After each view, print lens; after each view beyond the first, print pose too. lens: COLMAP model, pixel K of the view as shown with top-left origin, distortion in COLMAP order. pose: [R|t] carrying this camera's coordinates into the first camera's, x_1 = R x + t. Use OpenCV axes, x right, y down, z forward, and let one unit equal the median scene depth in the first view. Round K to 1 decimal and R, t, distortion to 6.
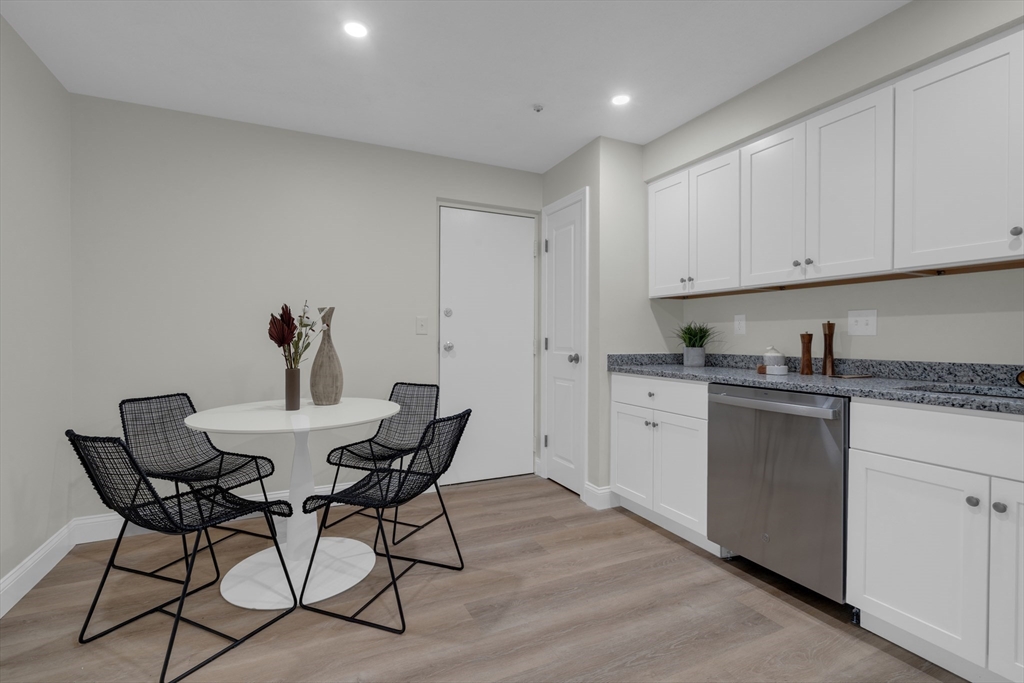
lens RADIAL K [[463.1, 0, 517.0], [0, 463.1, 340.1], [0, 0, 1]] dist [-0.000659, 0.000247]
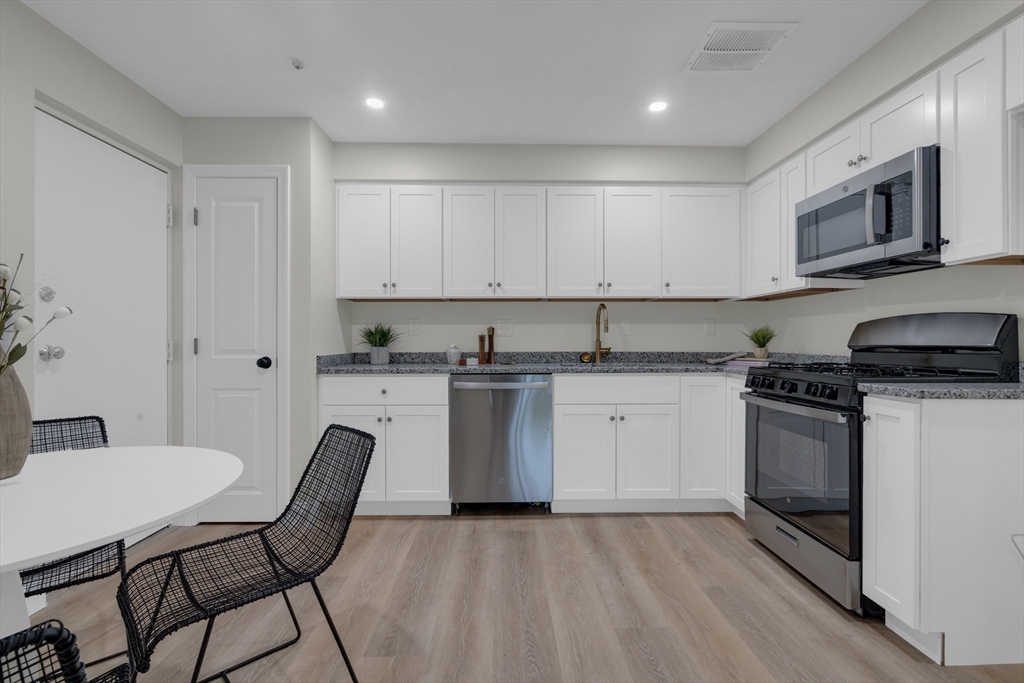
lens RADIAL K [[462.7, 0, 511.5], [0, 462.7, 340.0], [0, 0, 1]] dist [-0.003018, 0.000393]
pose [[0.423498, -0.001509, 0.905896, -0.606257], [0.008116, 0.999965, -0.002128, 0.005297], [-0.905861, 0.008254, 0.423495, 0.324466]]
